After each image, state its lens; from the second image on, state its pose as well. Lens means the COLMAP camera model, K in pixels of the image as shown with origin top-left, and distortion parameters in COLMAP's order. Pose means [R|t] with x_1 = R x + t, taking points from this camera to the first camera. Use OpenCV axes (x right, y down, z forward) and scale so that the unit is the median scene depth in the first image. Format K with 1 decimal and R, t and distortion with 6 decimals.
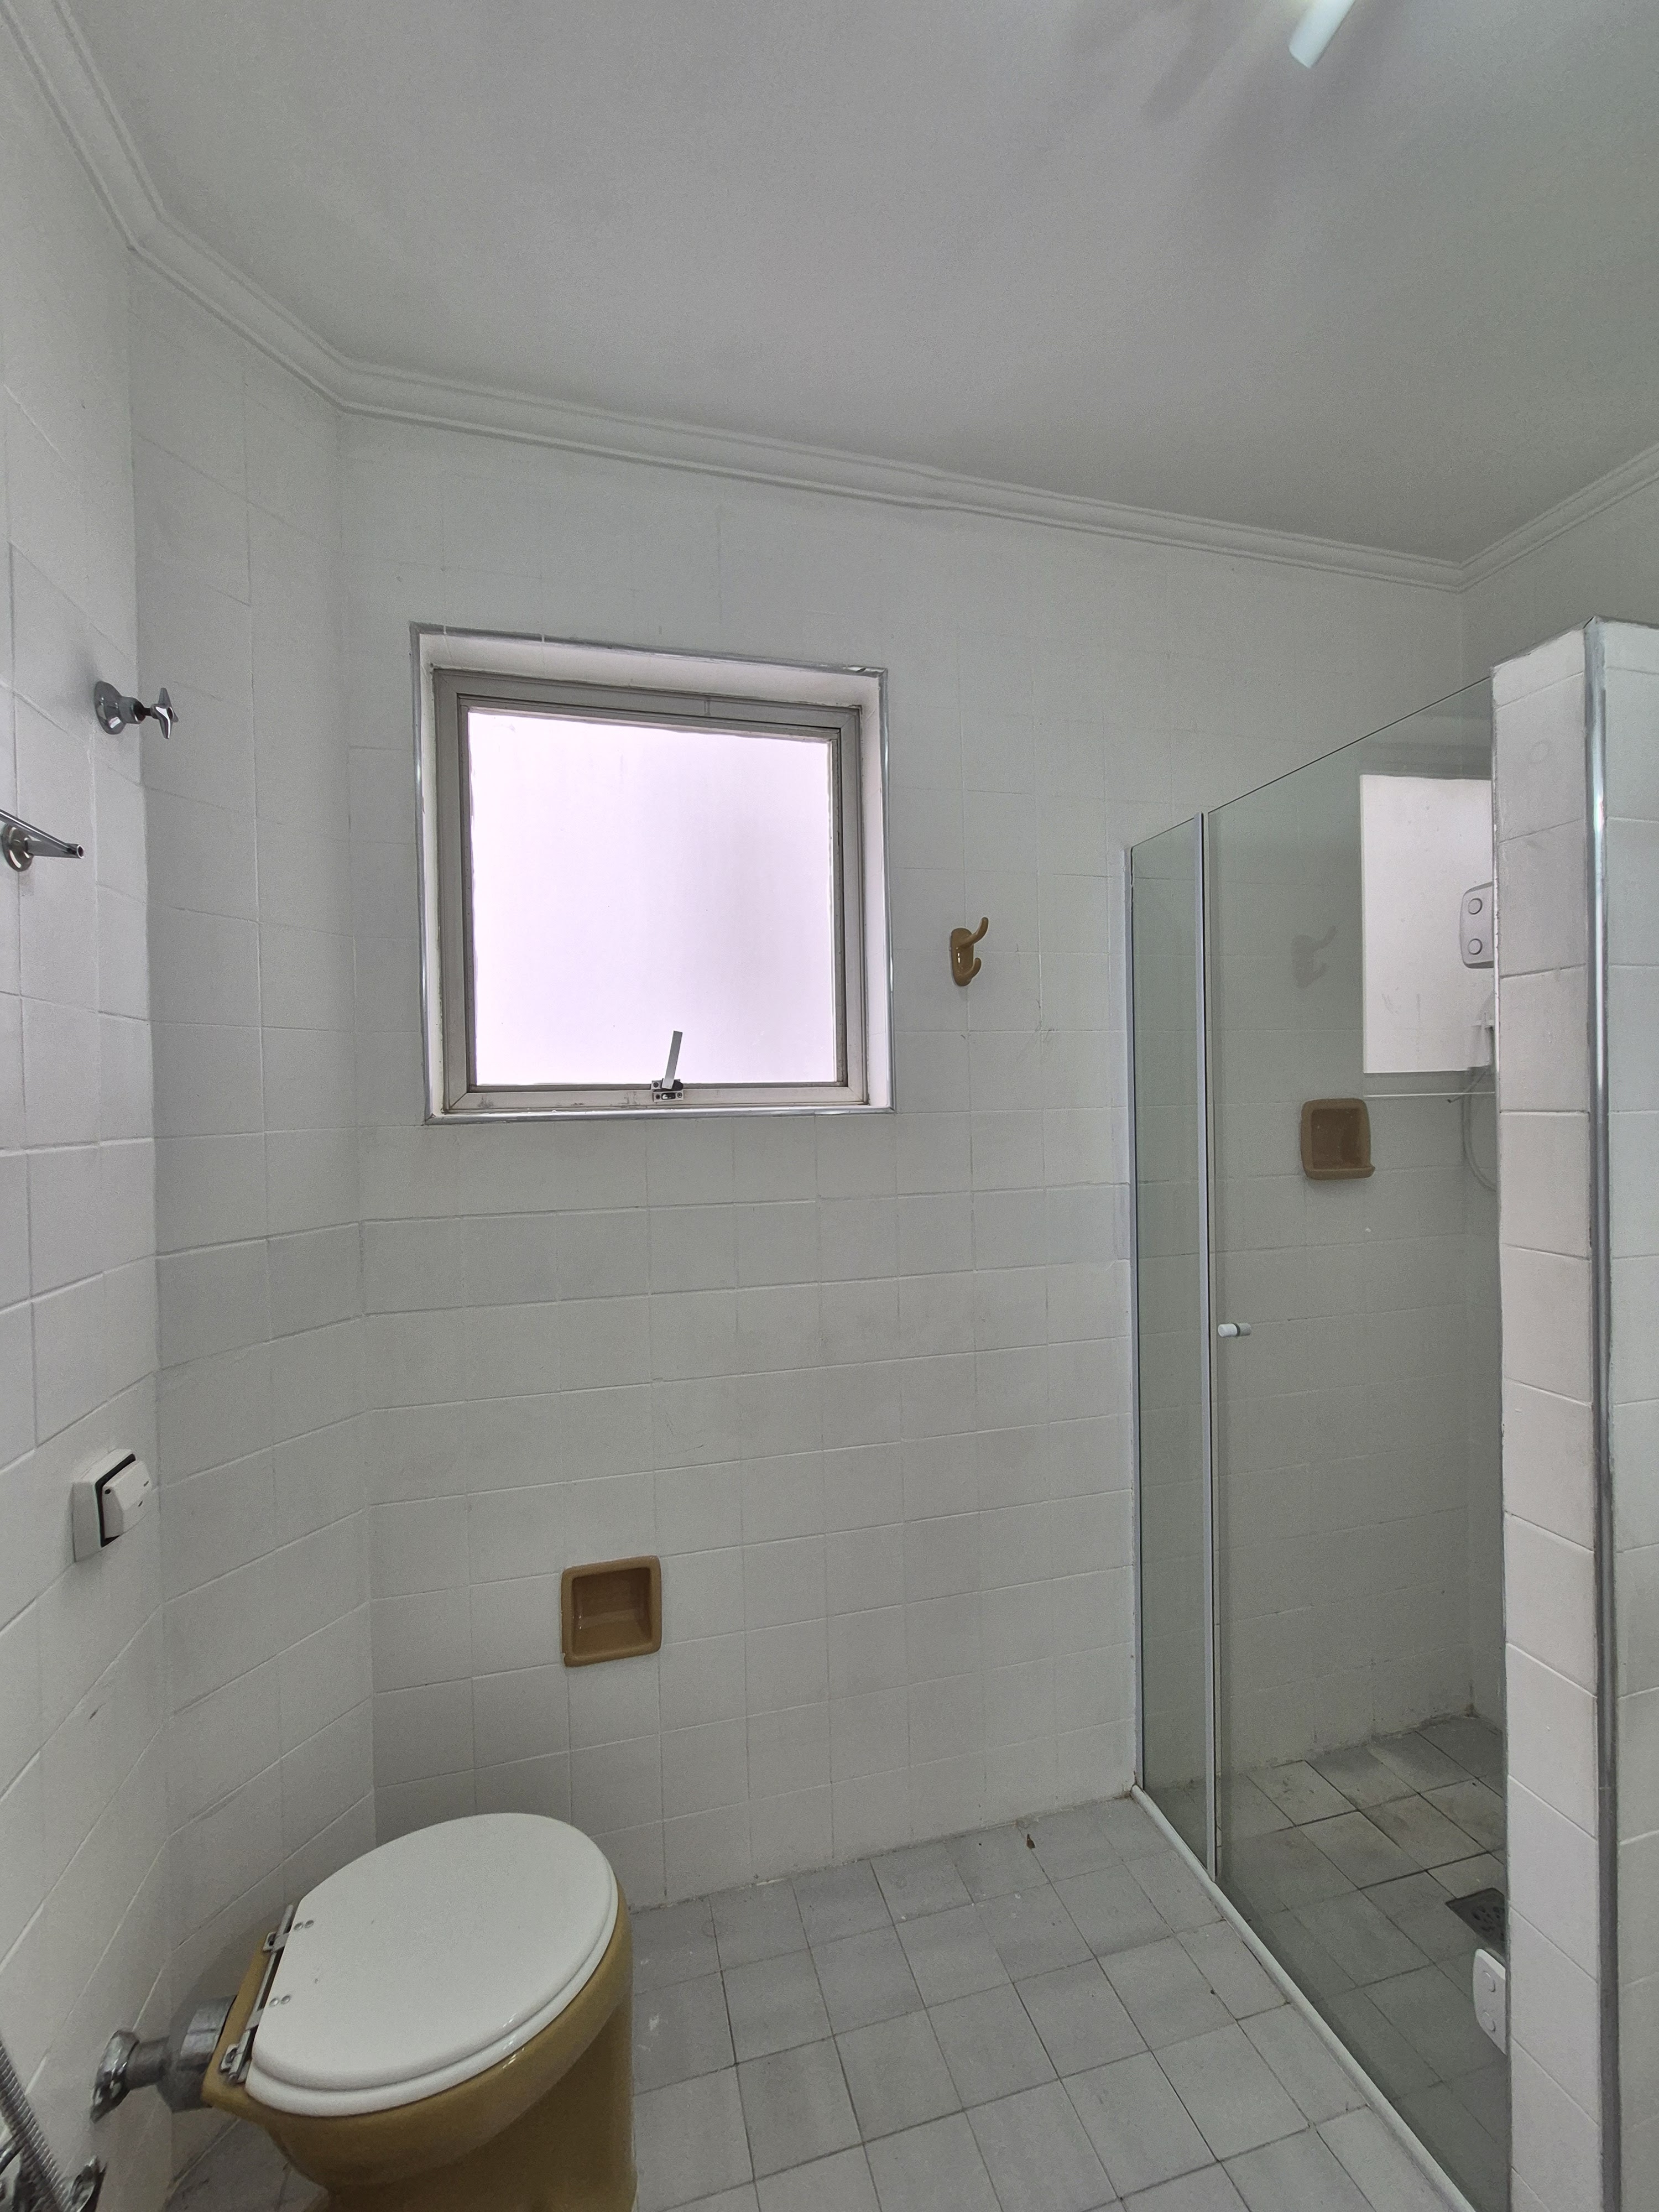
lens RADIAL K [[901.5, 0, 823.8], [0, 901.5, 1104.0], [0, 0, 1]] dist [-0.002993, 0.002504]
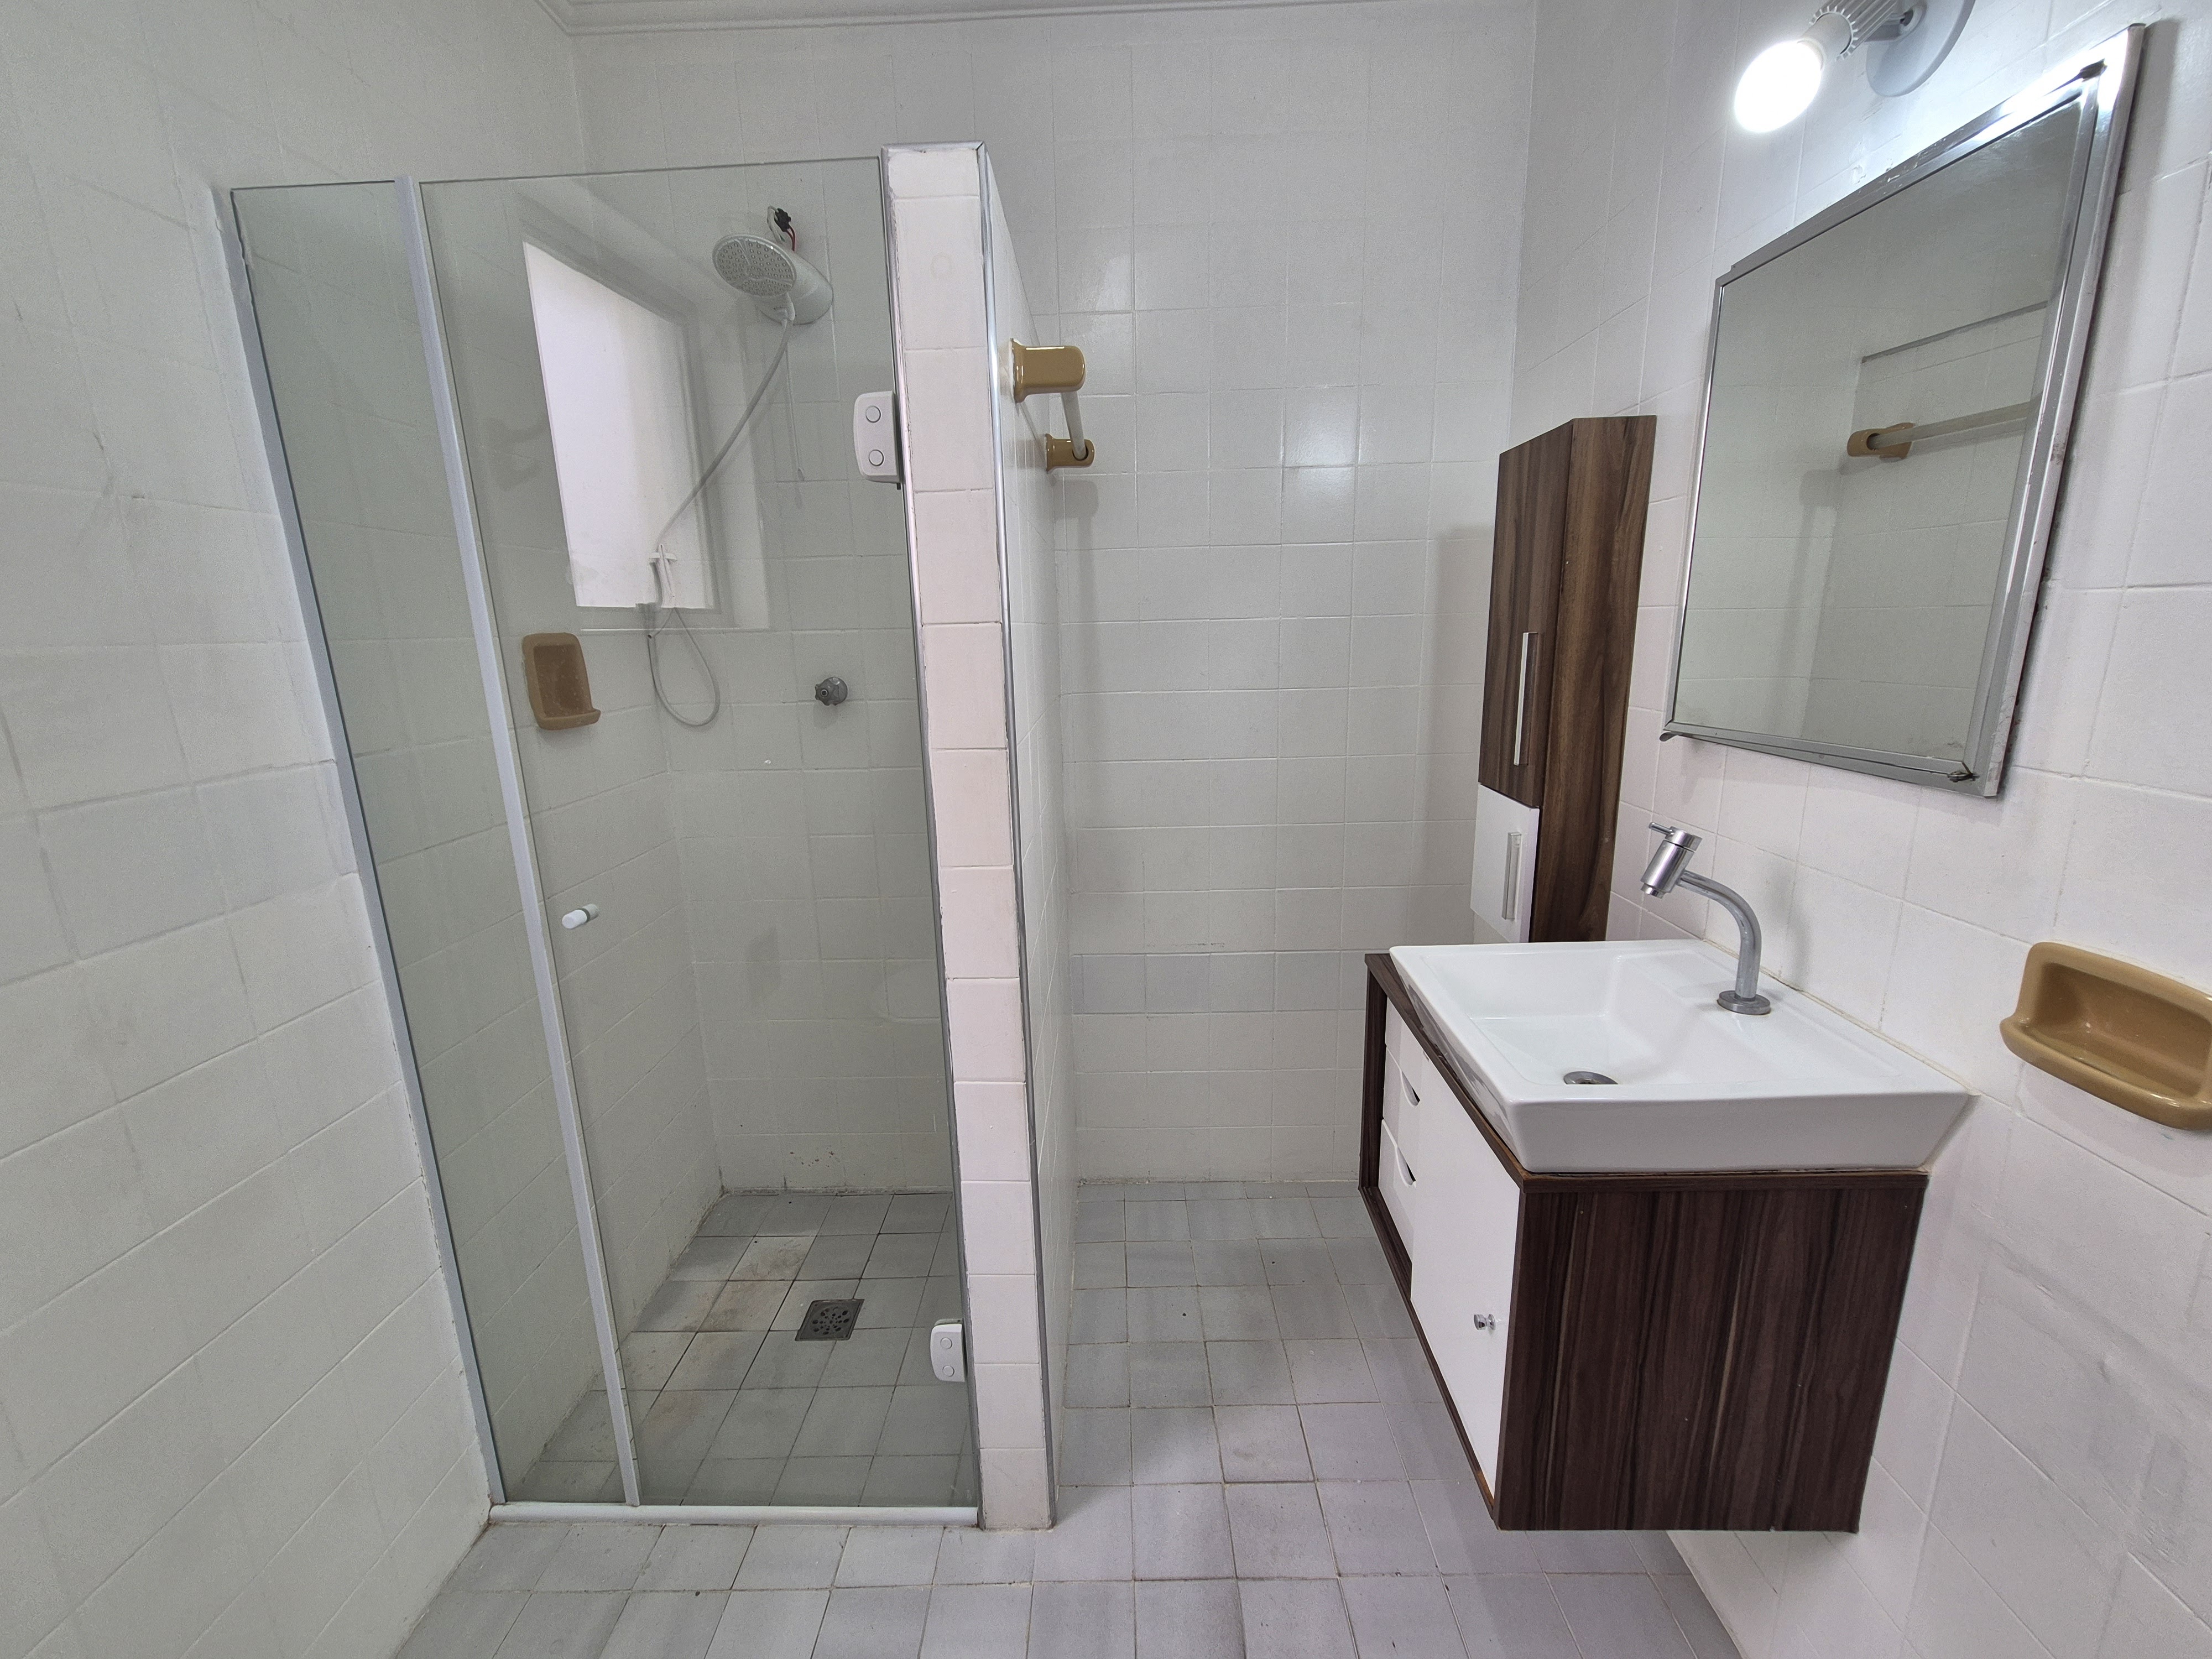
lens RADIAL K [[901.5, 0, 1105.0], [0, 901.5, 833.2], [0, 0, 1]] dist [-0.002993, 0.002504]
pose [[0.278727, -0.202190, 0.938845, -0.136849], [0.026843, 0.978845, 0.202835, 0.022255], [-0.959995, -0.031334, 0.278258, 0.280166]]
